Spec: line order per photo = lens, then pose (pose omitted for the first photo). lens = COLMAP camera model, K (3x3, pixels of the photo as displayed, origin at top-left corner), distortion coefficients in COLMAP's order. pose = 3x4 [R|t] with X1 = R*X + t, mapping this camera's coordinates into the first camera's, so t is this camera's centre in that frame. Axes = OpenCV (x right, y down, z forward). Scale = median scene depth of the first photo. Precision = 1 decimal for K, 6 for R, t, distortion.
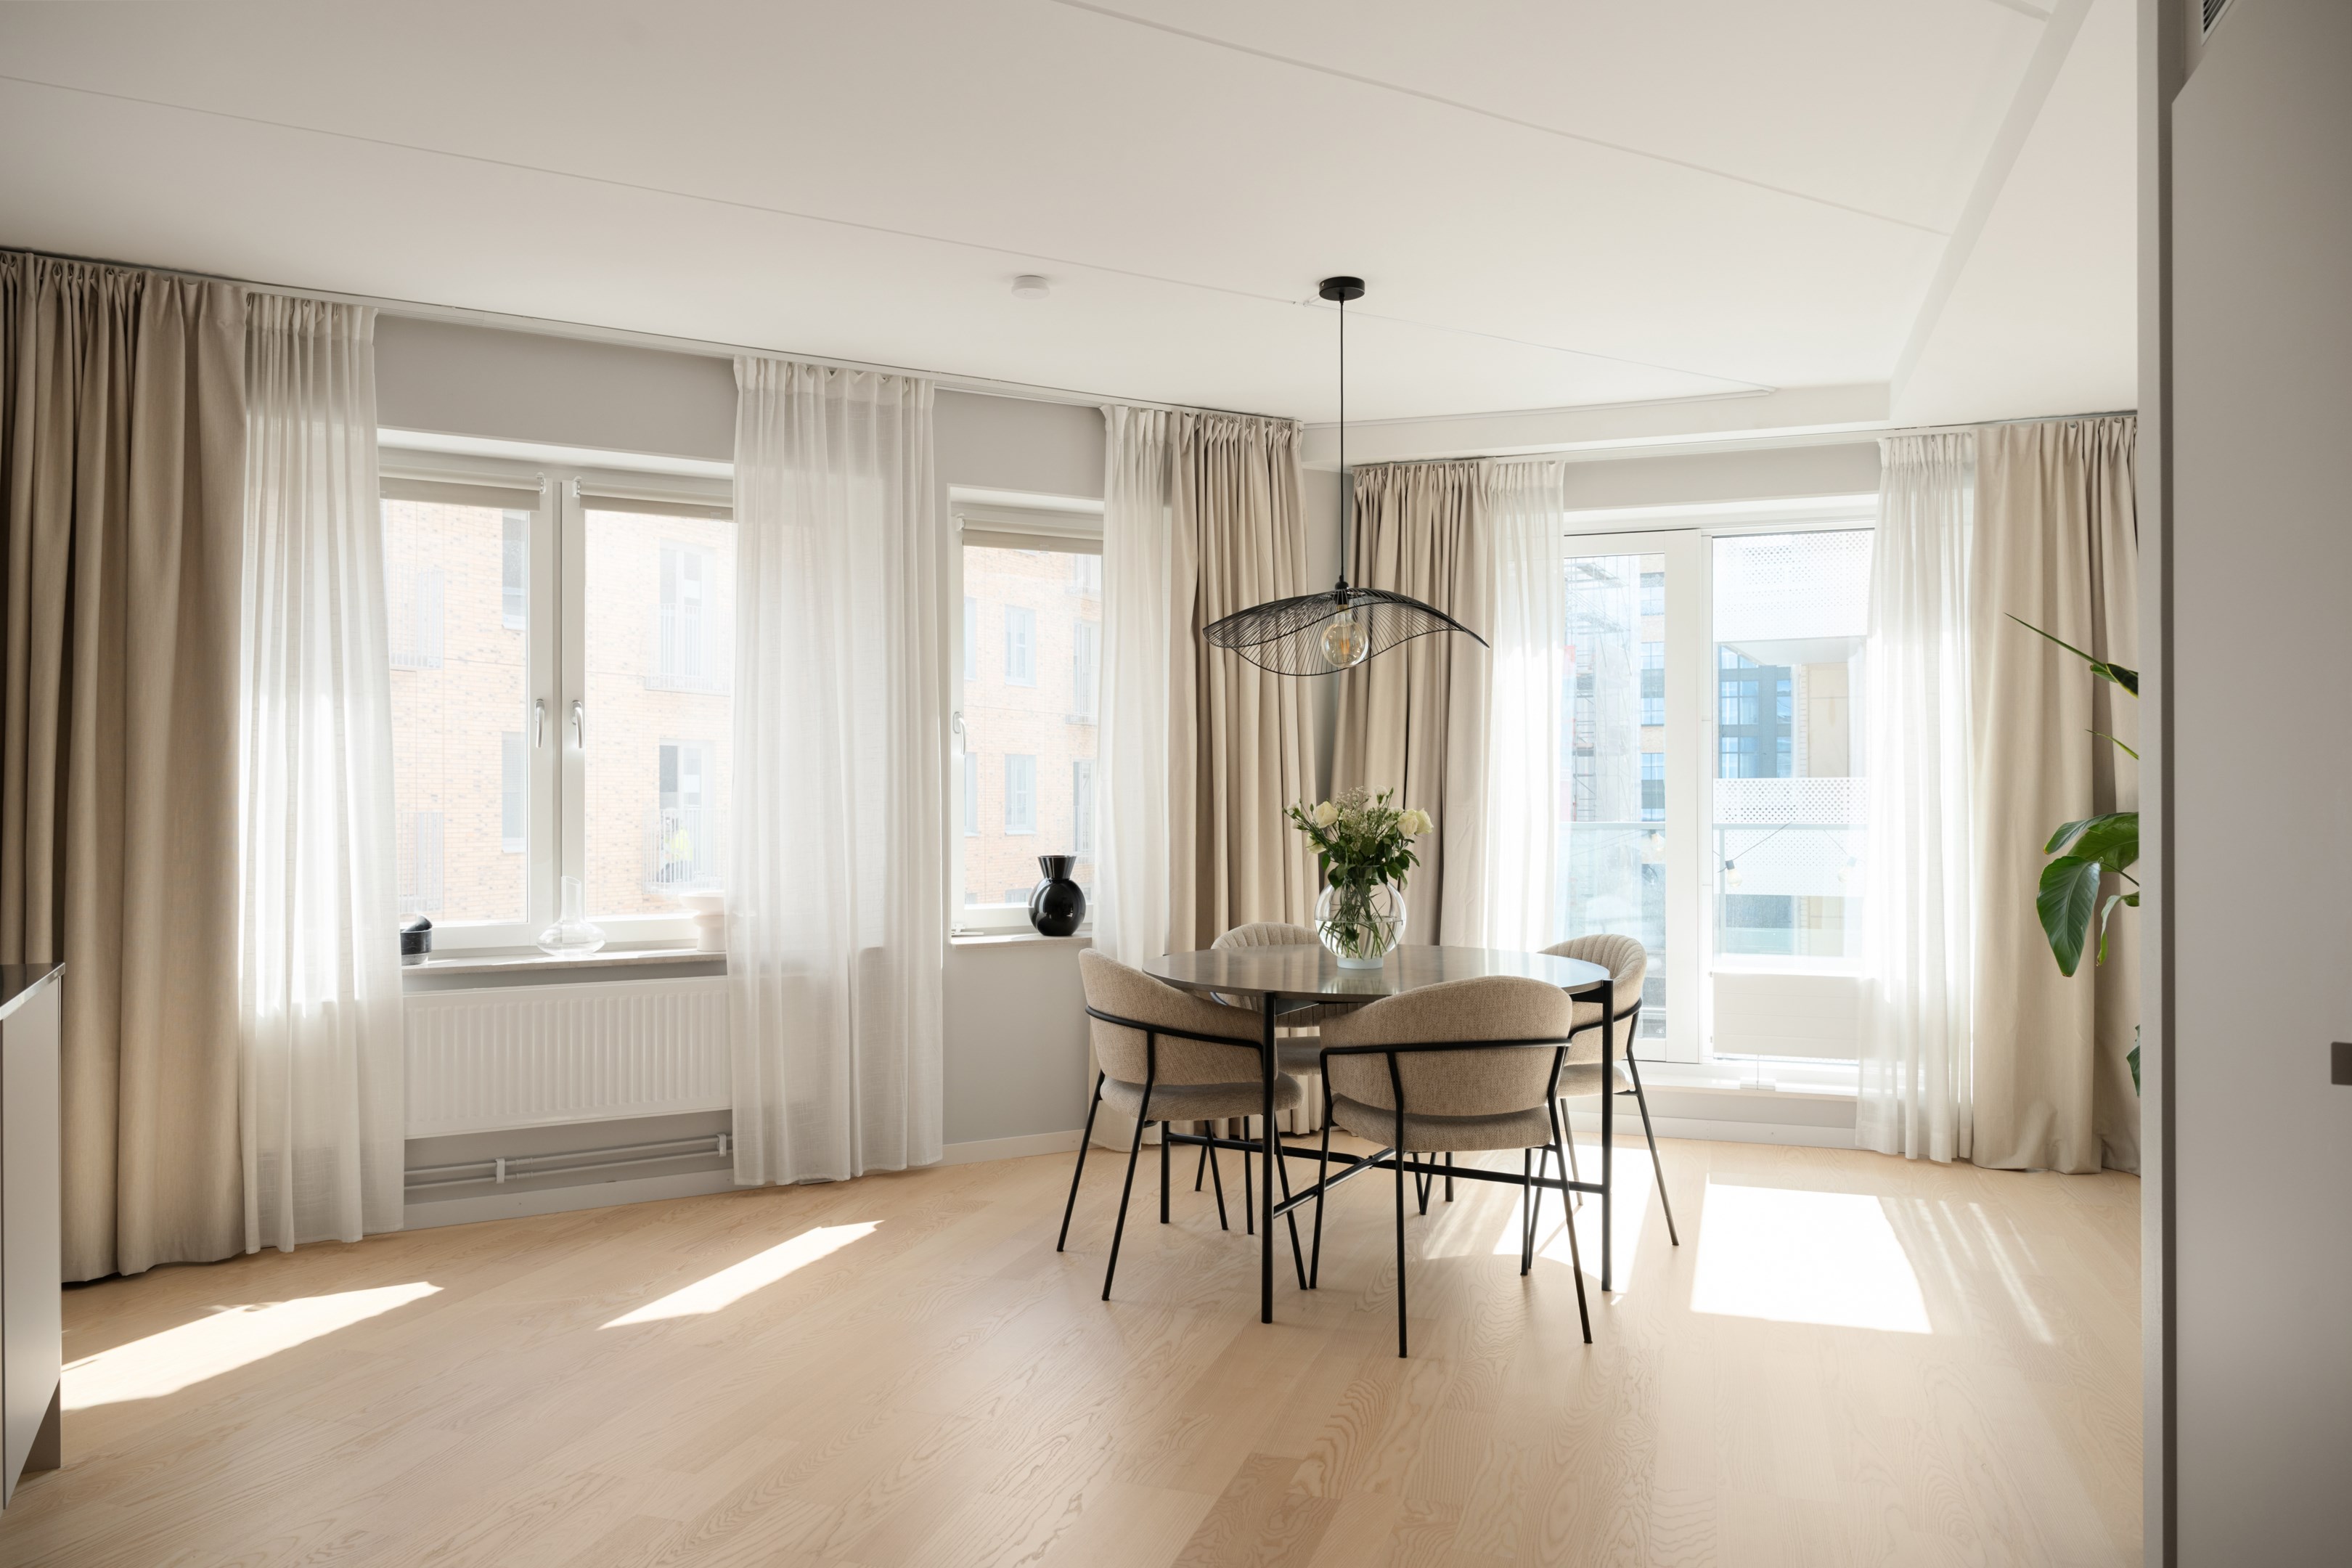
lens RADIAL K [[1583.0, 0, 1168.8], [0, 1583.0, 789.4], [0, 0, 1]] dist [-0.000176, 0.003708]
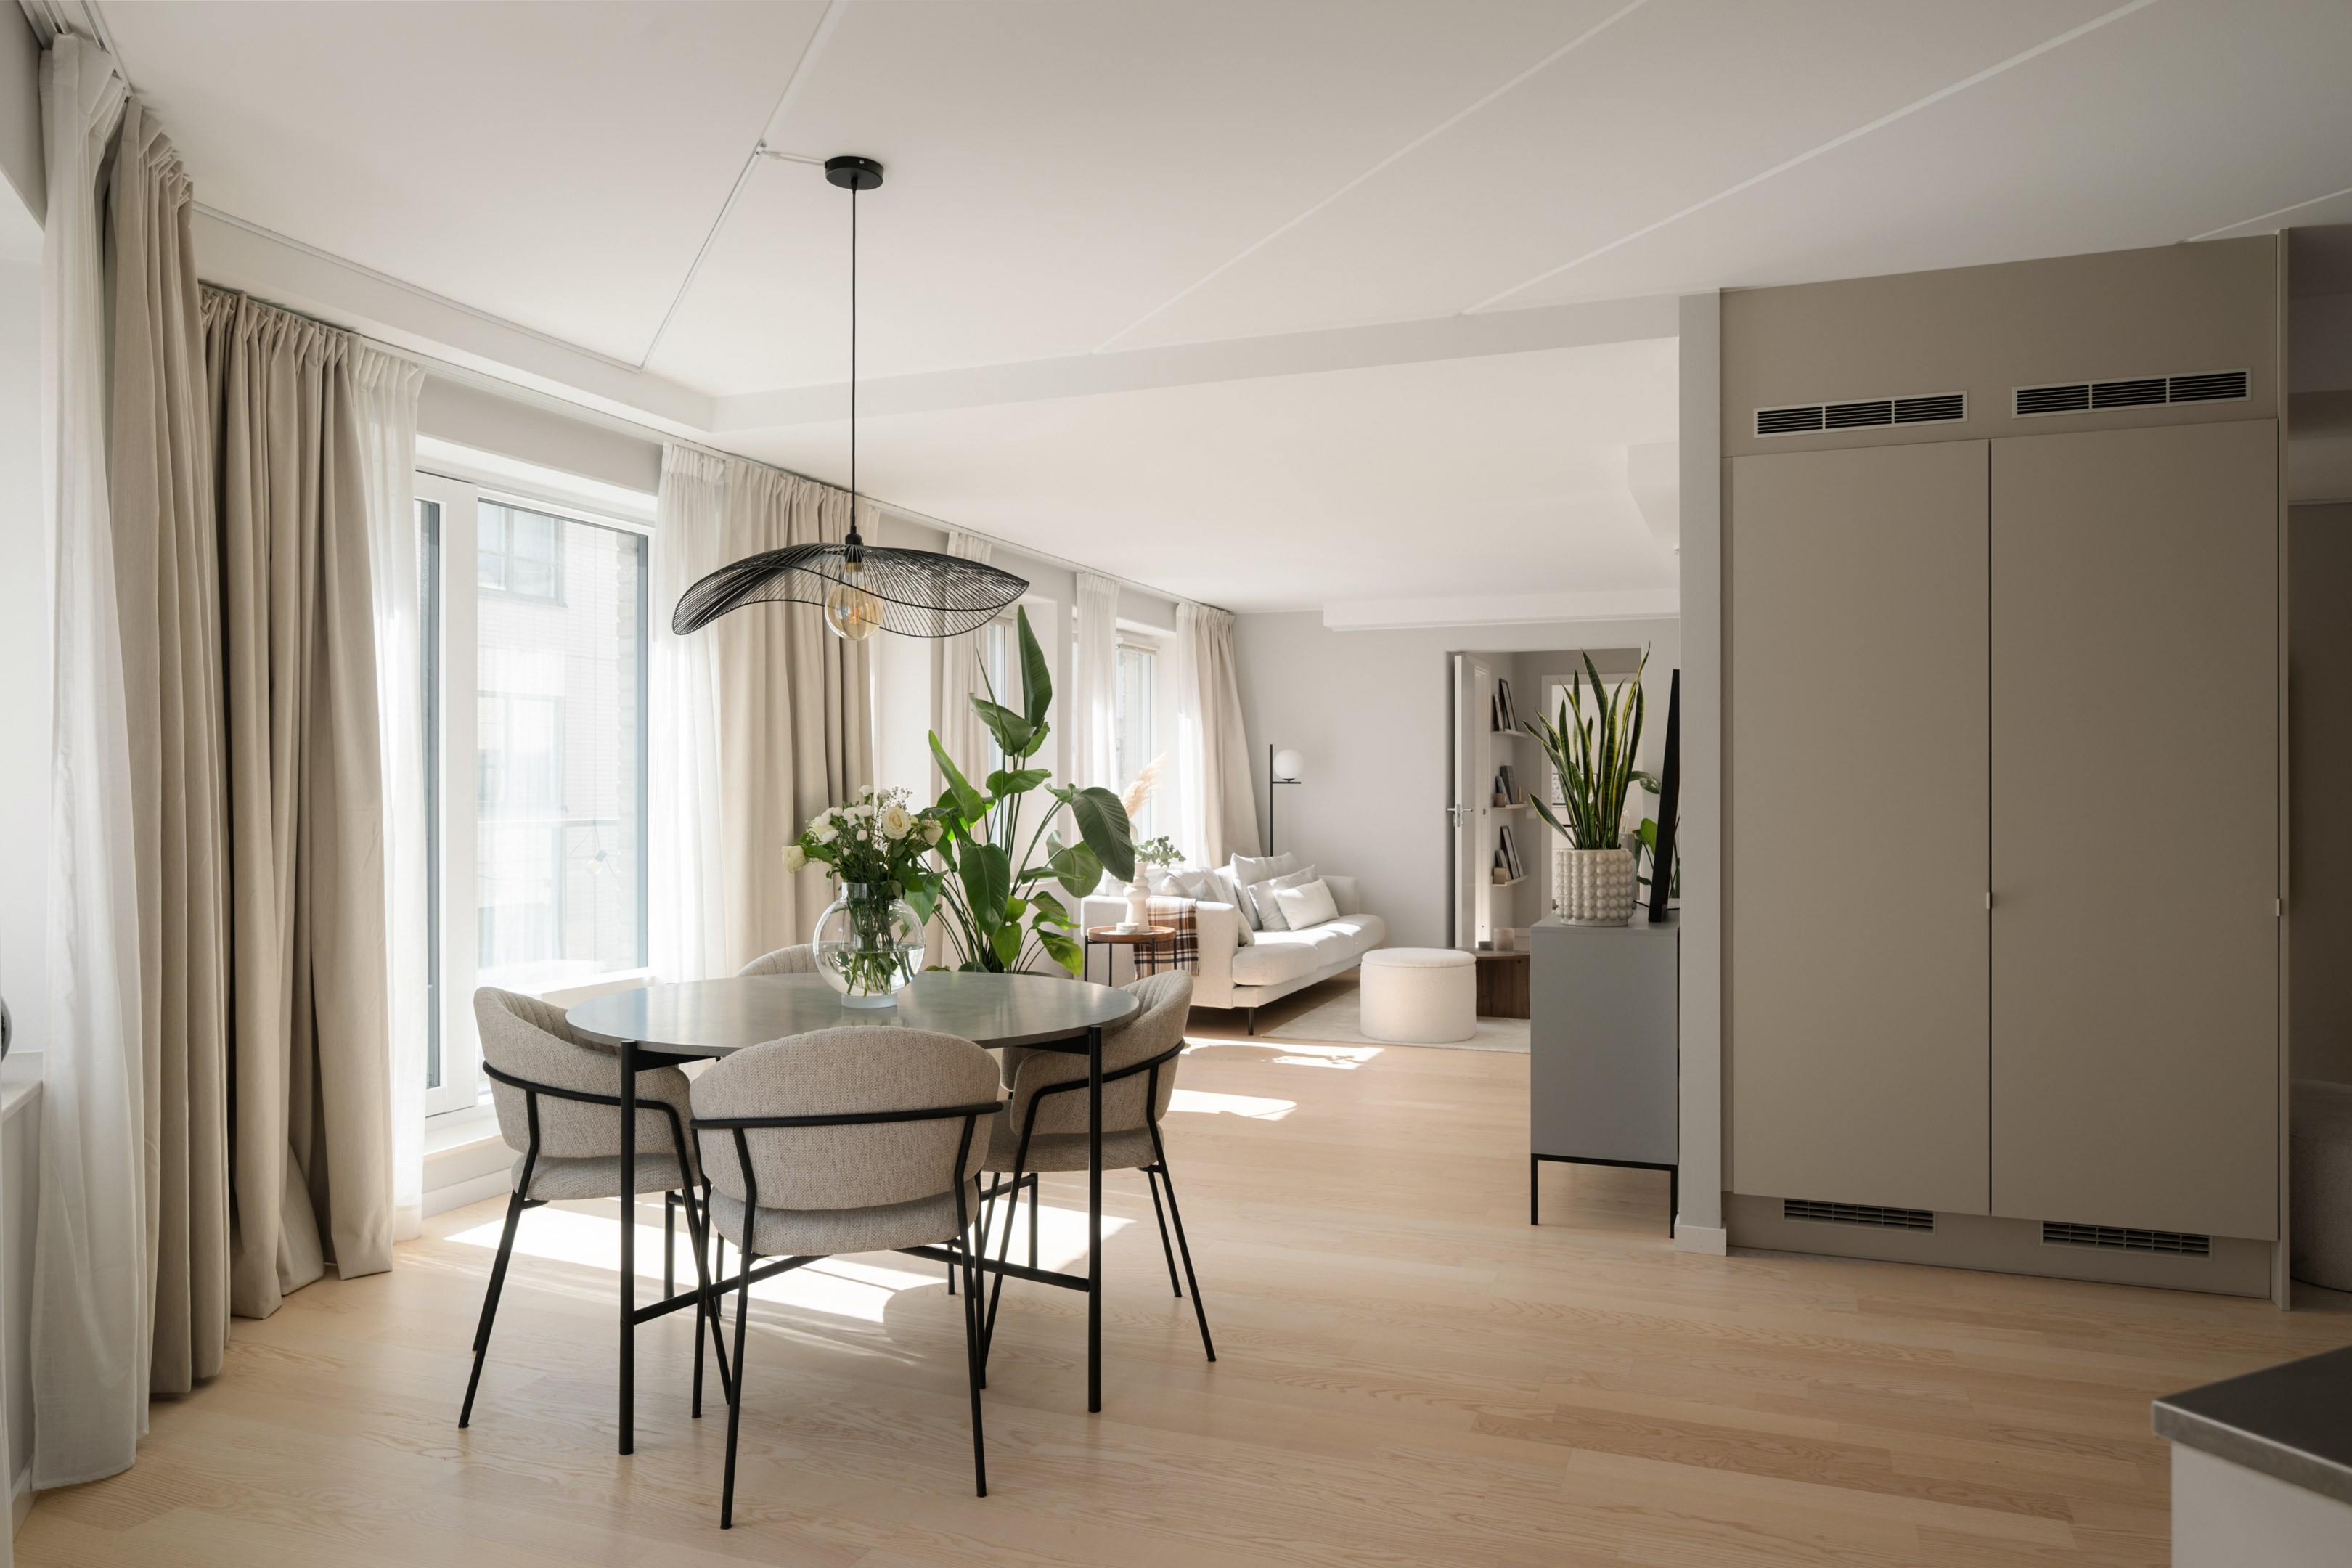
lens RADIAL K [[1563.9, 0, 1164.6], [0, 1563.9, 792.7], [0, 0, 1]] dist [0.003844, -0.002614]
pose [[0.044787, -0.000779, 0.998996, -0.606003], [-0.007337, 0.999972, 0.001109, -0.000944], [-0.998970, -0.007380, 0.044780, 0.711831]]
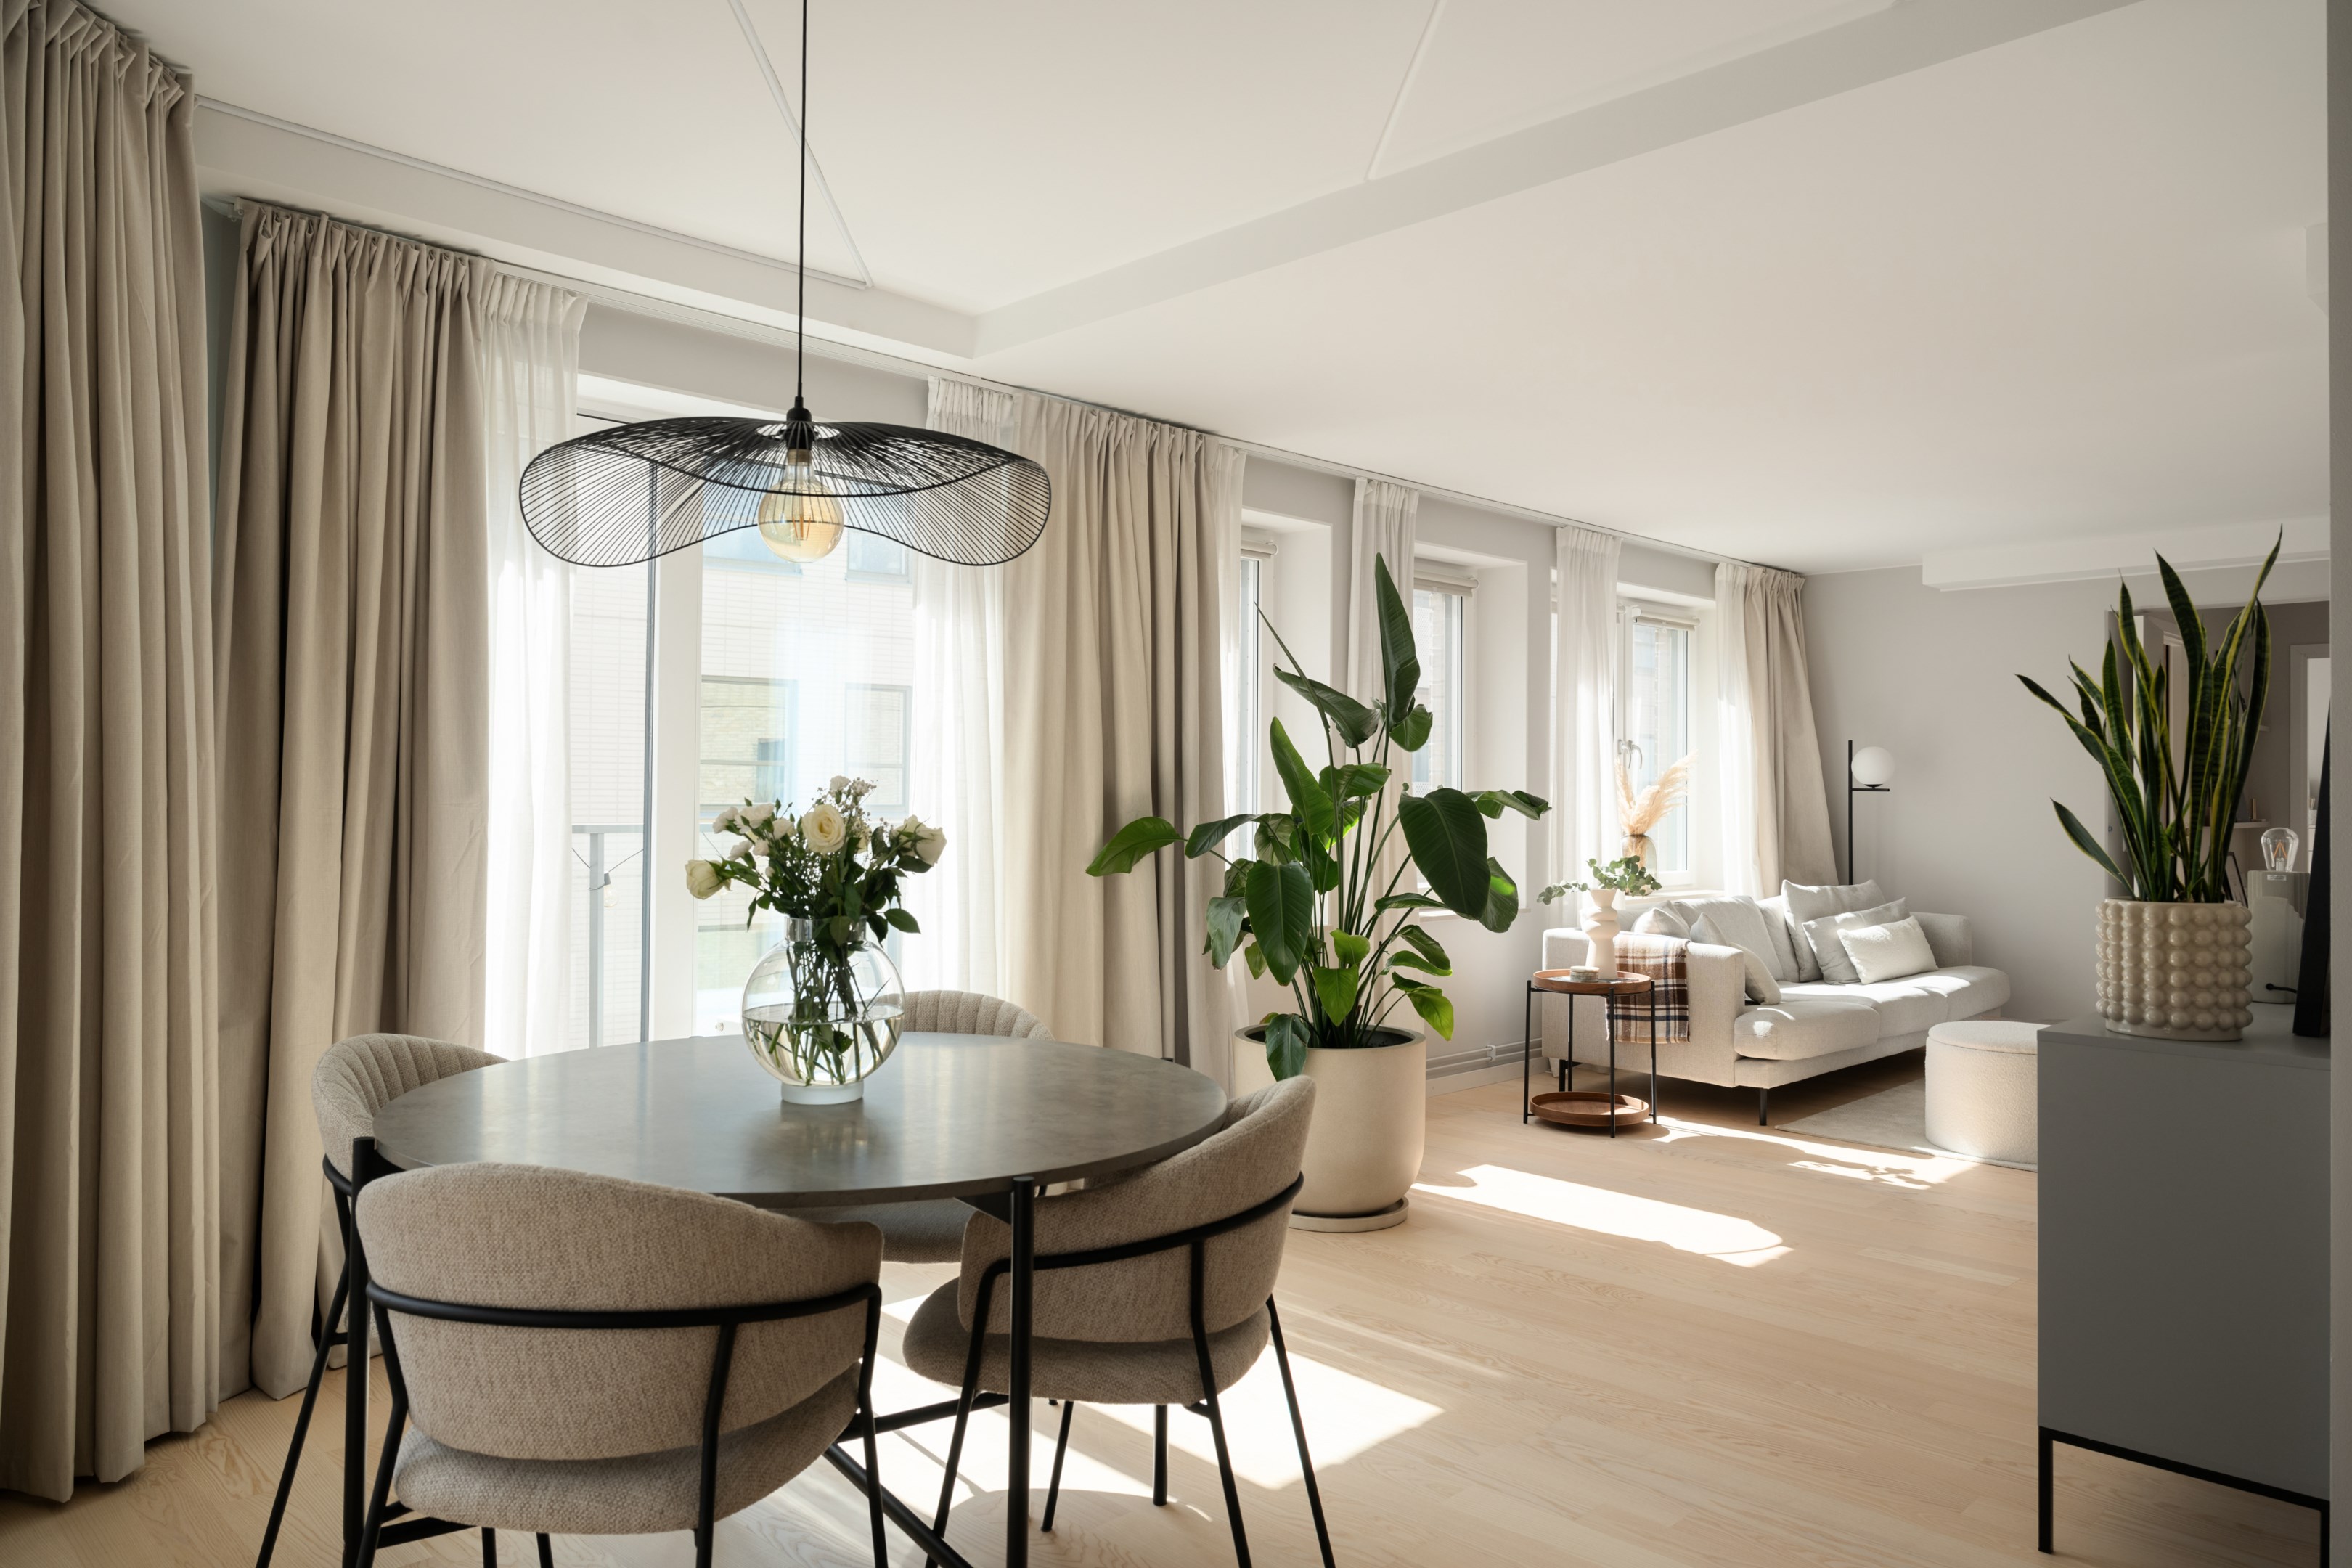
lens RADIAL K [[1583.0, 0, 1165.6], [0, 1583.0, 768.9], [0, 0, 1]] dist [-0.000176, 0.003708]
pose [[0.446037, 0.020244, 0.894785, -0.290914], [-0.017094, 0.999755, -0.014098, 0.000803], [-0.894851, -0.009007, 0.446274, 0.562161]]
